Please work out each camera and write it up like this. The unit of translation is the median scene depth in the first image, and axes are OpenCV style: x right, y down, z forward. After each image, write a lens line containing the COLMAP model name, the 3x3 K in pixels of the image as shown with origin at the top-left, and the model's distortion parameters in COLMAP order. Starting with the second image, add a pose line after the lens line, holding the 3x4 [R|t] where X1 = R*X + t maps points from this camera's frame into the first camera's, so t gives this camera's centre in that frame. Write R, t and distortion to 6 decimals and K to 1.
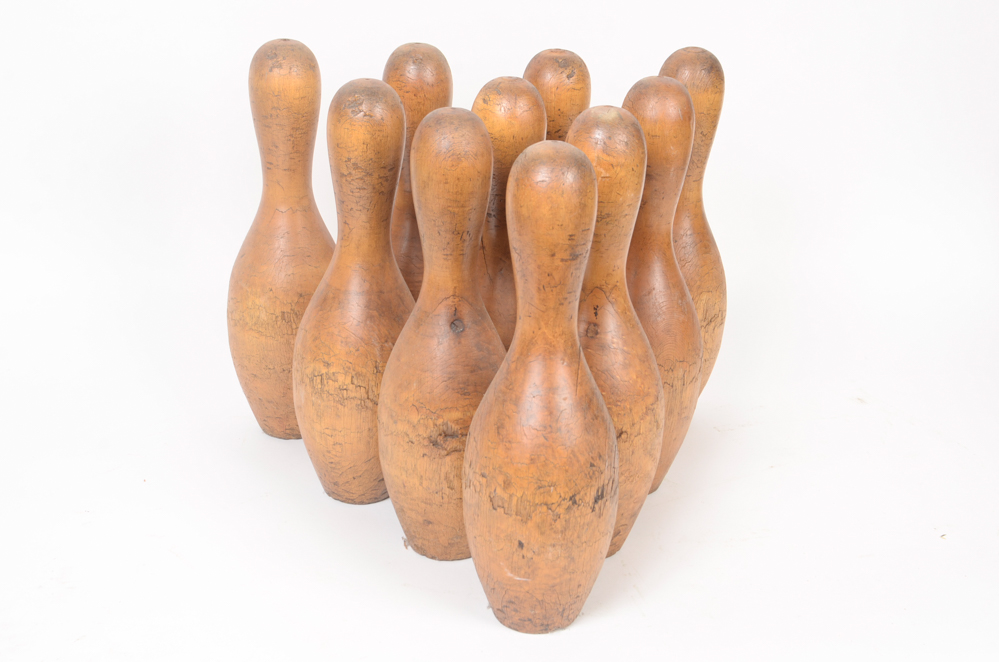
lens RADIAL K [[1428.5, 0, 497.6], [0, 1428.5, 347.6], [0, 0, 1]] dist [-0.007977, 0.000000]
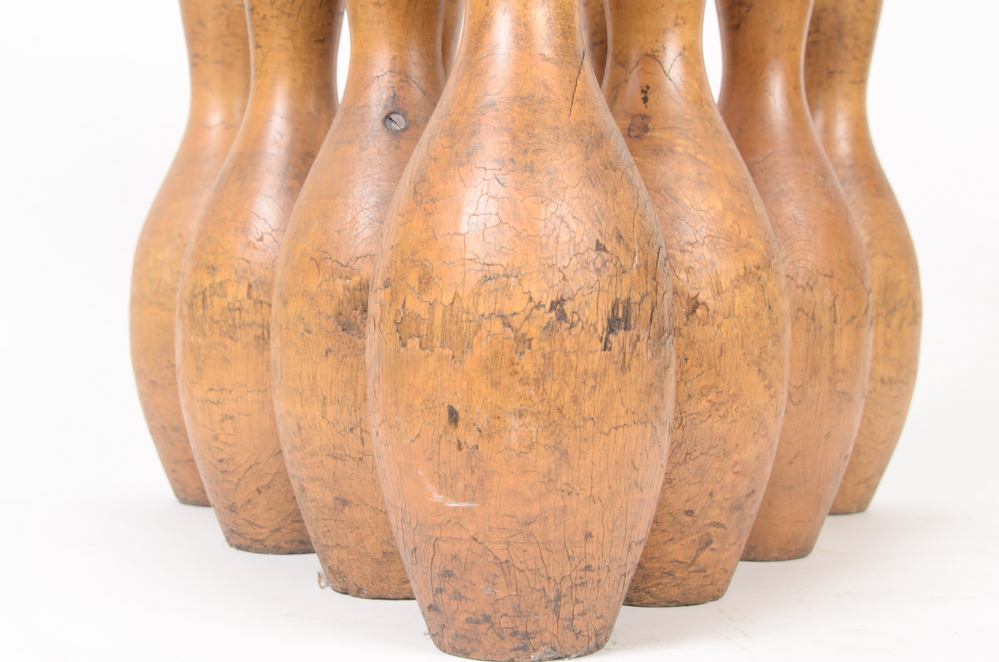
lens RADIAL K [[1427.9, 0, 501.6], [0, 1427.9, 349.8], [0, 0, 1]] dist [0.014822, 0.000000]
pose [[0.986348, -0.020208, -0.163429, 0.098024], [-0.038543, 0.936545, -0.348422, 0.250780], [0.160100, 0.349964, 0.922981, 0.492556]]
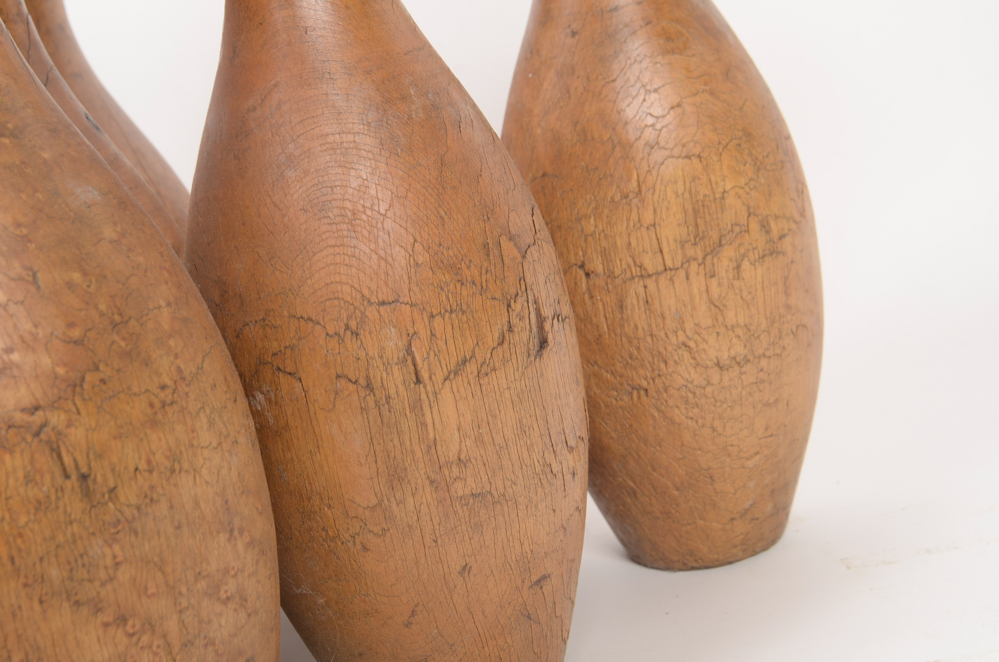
lens RADIAL K [[1427.9, 0, 501.6], [0, 1427.9, 344.7], [0, 0, 1]] dist [0.014822, 0.000000]
pose [[0.880168, -0.122664, -0.458538, 0.304151], [0.043475, 0.982804, -0.179461, 0.078133], [0.472666, 0.138021, 0.870366, 0.784762]]
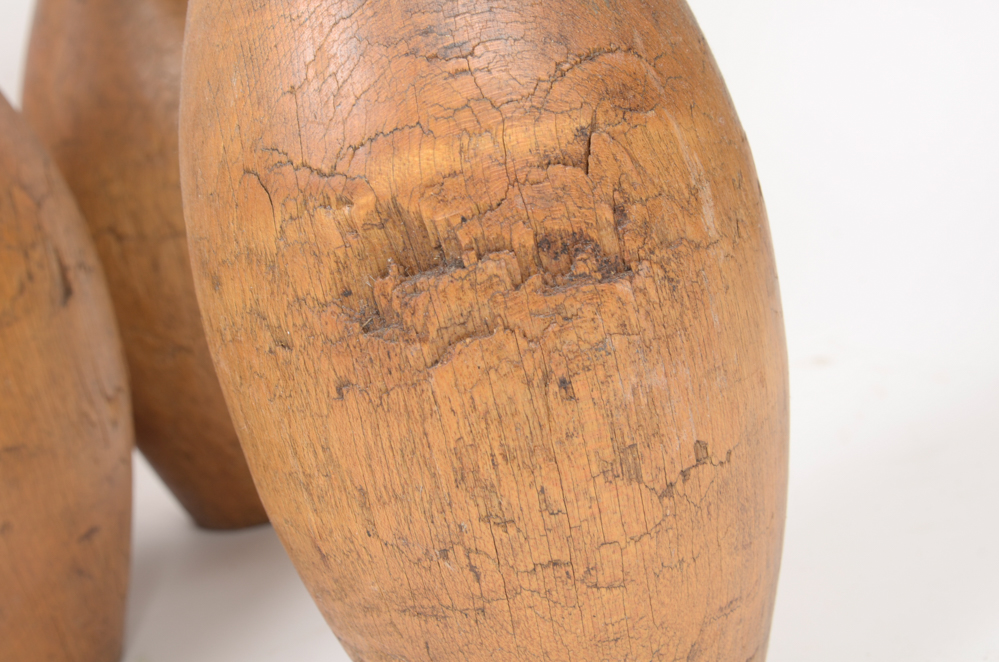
lens RADIAL K [[1427.9, 0, 500.2], [0, 1427.9, 340.9], [0, 0, 1]] dist [0.014822, 0.000000]
pose [[0.956914, -0.219079, -0.190576, 0.317059], [0.186342, 0.966667, -0.175592, 0.107171], [0.222693, 0.132514, 0.965841, 0.782612]]
